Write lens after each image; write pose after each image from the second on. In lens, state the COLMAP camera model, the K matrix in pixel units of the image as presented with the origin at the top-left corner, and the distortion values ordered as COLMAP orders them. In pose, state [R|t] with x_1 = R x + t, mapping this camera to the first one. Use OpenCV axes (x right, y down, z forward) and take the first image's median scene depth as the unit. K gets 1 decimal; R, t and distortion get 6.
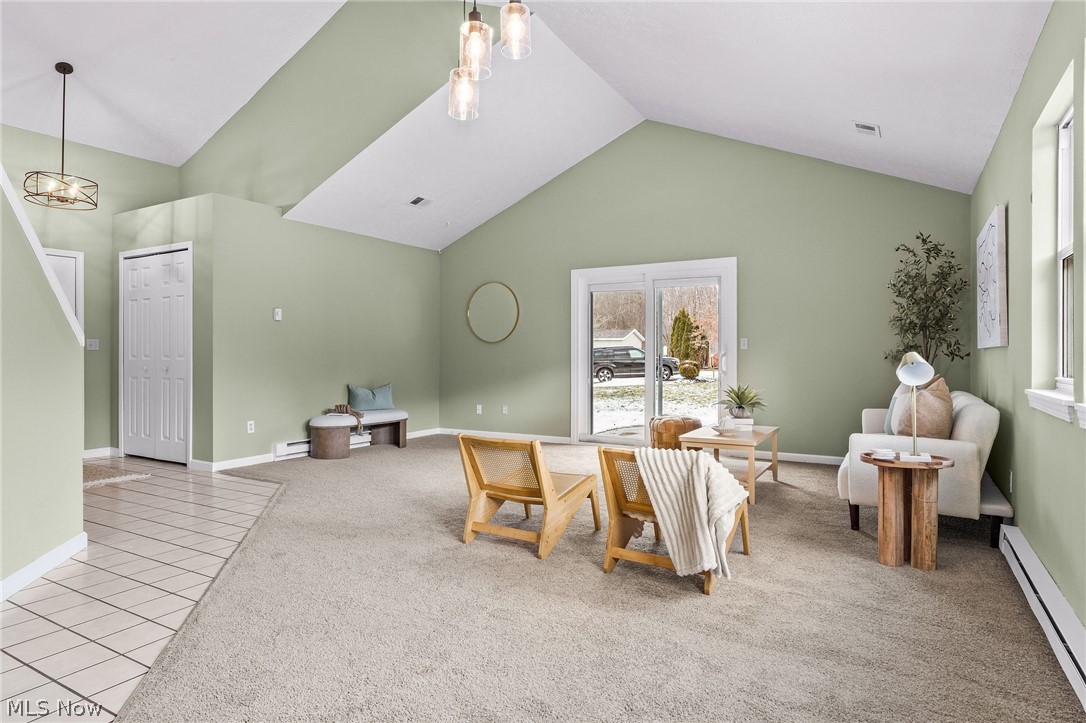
lens RADIAL K [[618.4, 0, 548.4], [0, 618.4, 355.2], [0, 0, 1]] dist [-0.002731, -0.000818]
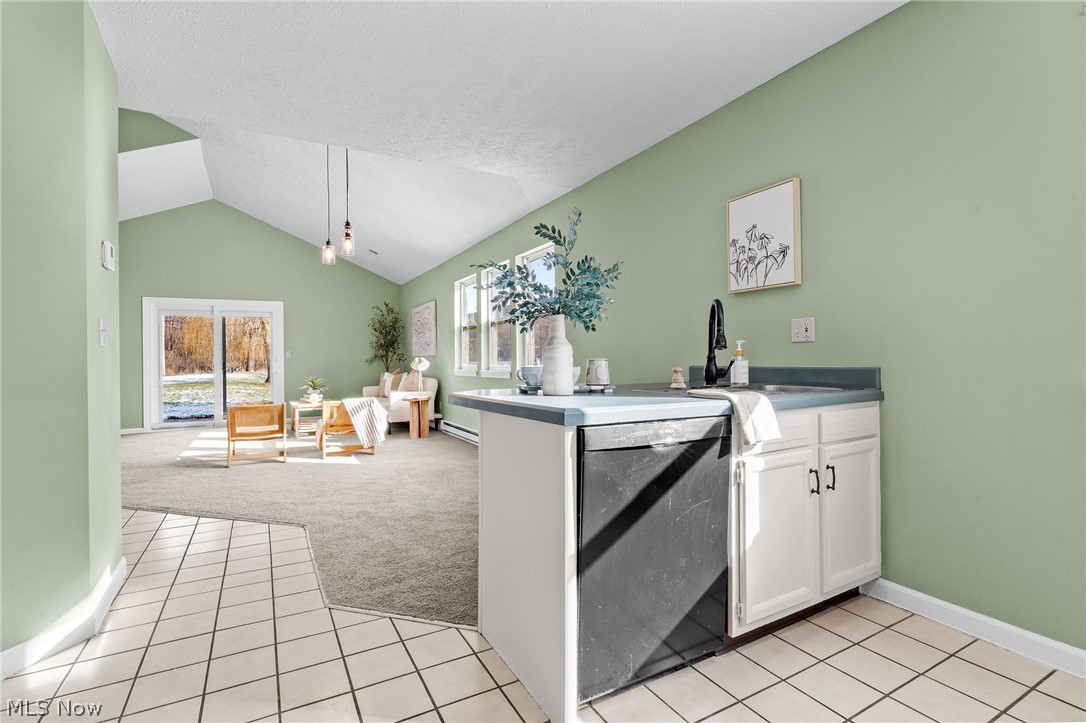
lens RADIAL K [[498.8, 0, 536.5], [0, 498.8, 355.9], [0, 0, 1]] dist [-0.014301, 0.007857]
pose [[0.524274, -0.004181, 0.851539, -0.489562], [0.017452, 0.999831, -0.005836, 0.004841], [-0.851371, 0.017921, 0.524258, -0.277812]]
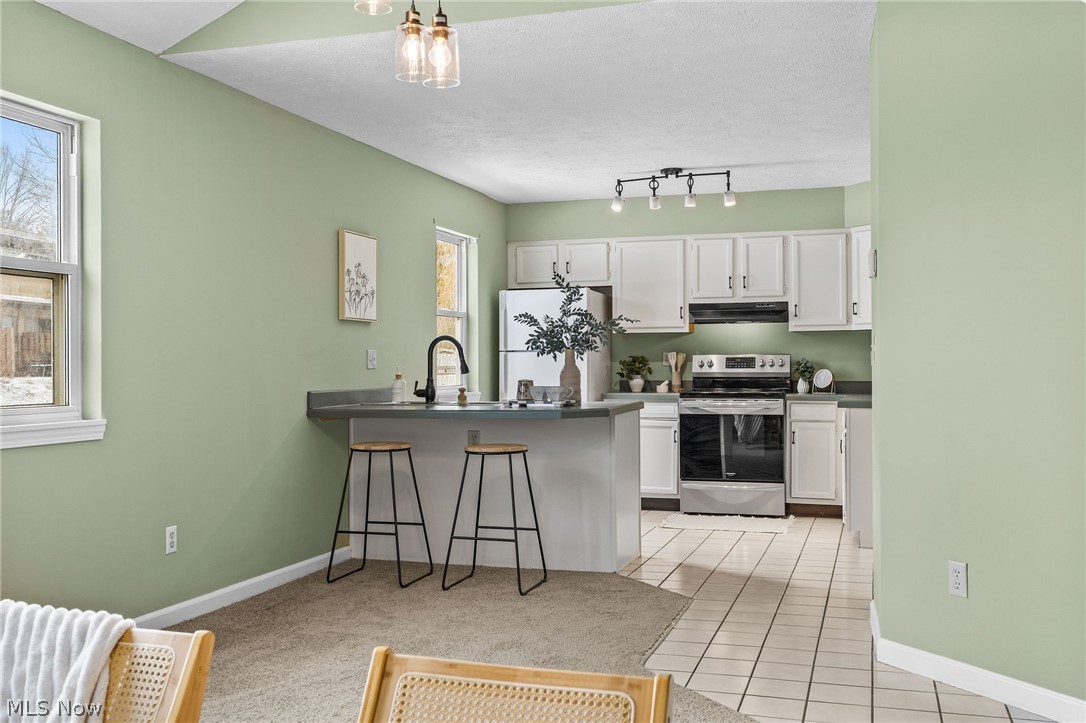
lens RADIAL K [[1068.6, 0, 543.0], [0, 1068.6, 361.5], [0, 0, 1]] dist [0.000841, -0.003206]
pose [[-0.978213, 0.003078, -0.207581, 0.006206], [0.003404, 0.999993, -0.001215, -0.010012], [0.207576, -0.001895, -0.978217, 0.809844]]
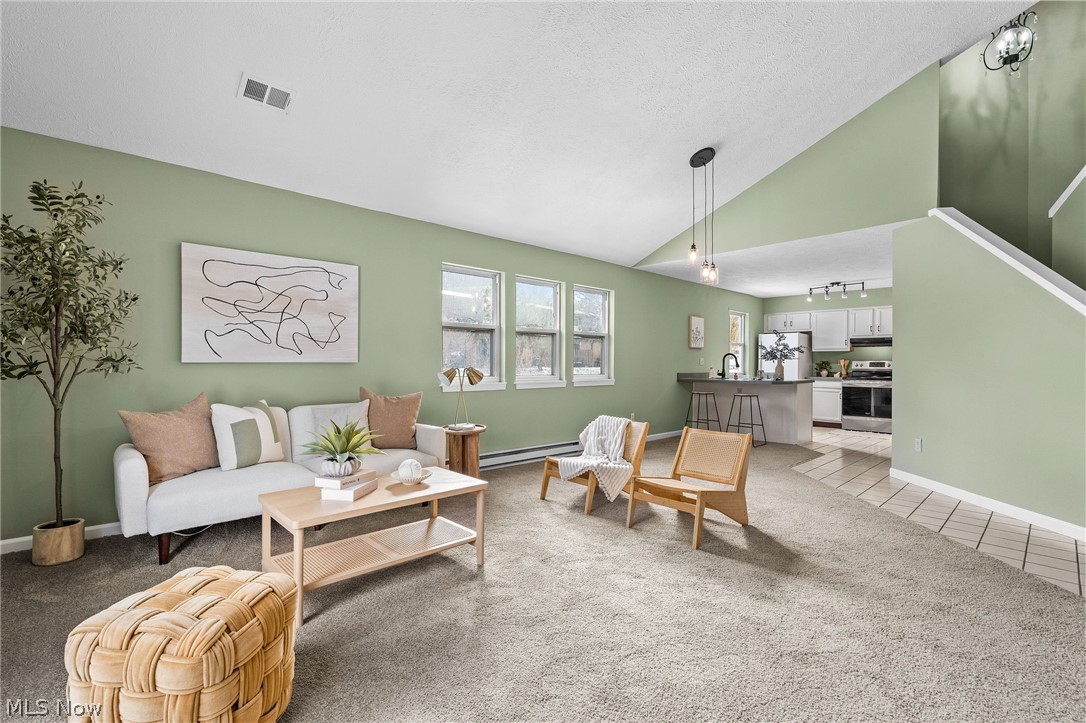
lens RADIAL K [[491.7, 0, 534.3], [0, 491.7, 363.1], [0, 0, 1]] dist [-0.003001, 0.000741]
pose [[-0.953734, -0.006569, 0.300581, -0.014481], [-0.006194, 0.999978, 0.002203, -0.010598], [-0.300589, 0.000239, -0.953754, 1.150214]]
